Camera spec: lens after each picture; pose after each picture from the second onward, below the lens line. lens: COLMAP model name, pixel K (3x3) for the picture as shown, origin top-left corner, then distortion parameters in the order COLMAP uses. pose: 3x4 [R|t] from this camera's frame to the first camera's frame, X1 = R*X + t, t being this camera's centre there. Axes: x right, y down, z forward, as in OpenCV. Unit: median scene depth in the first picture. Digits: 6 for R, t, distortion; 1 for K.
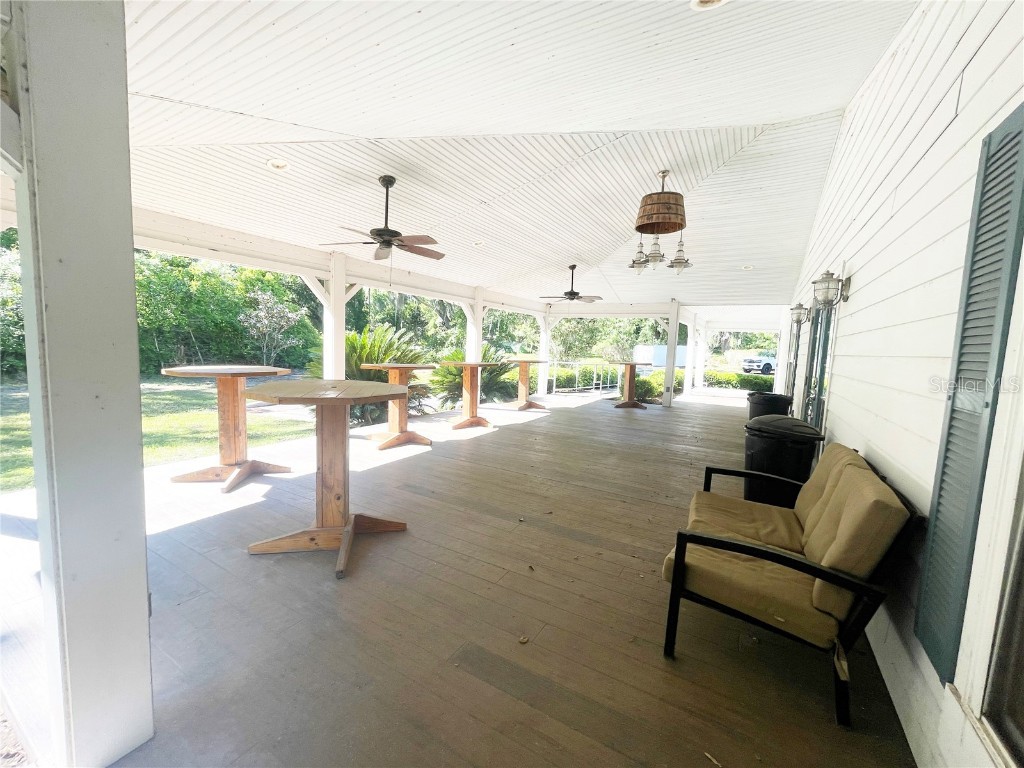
lens RADIAL K [[411.3, 0, 512.0], [0, 411.3, 384.0], [0, 0, 1]] dist [-0.014571, 0.005175]
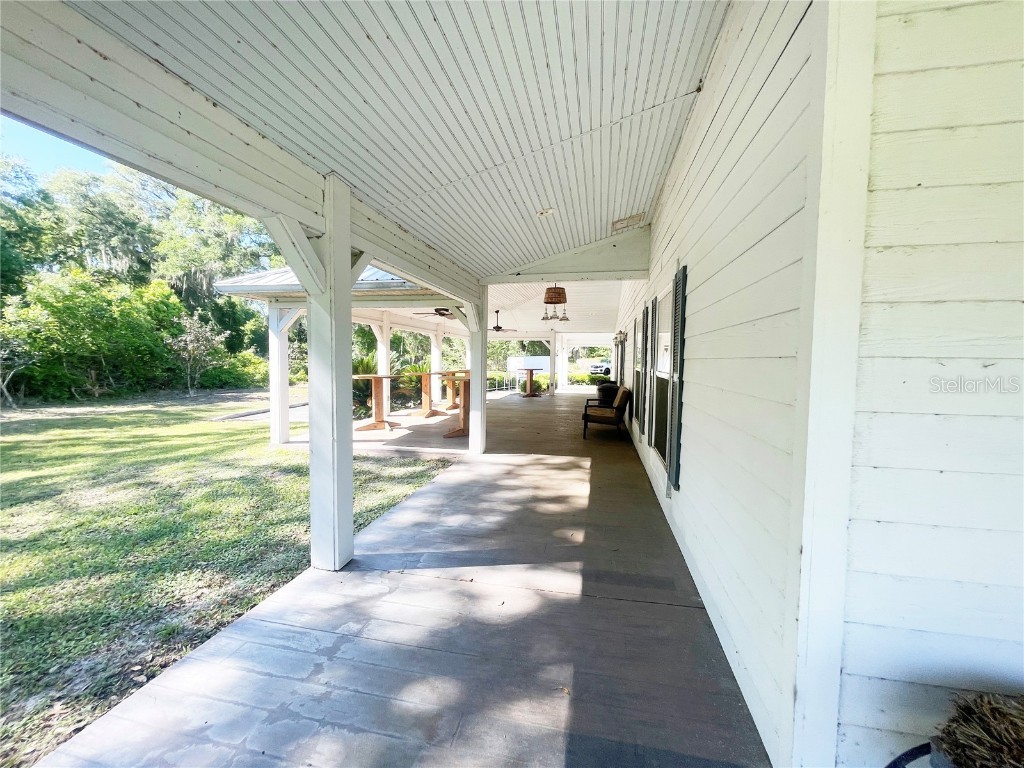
lens RADIAL K [[411.3, 0, 512.0], [0, 411.3, 384.0], [0, 0, 1]] dist [-0.014571, 0.005175]
pose [[0.946213, -0.047651, 0.320016, -0.179639], [0.057412, 0.998127, -0.021132, 0.022358], [-0.318410, 0.038369, 0.947176, -0.301033]]
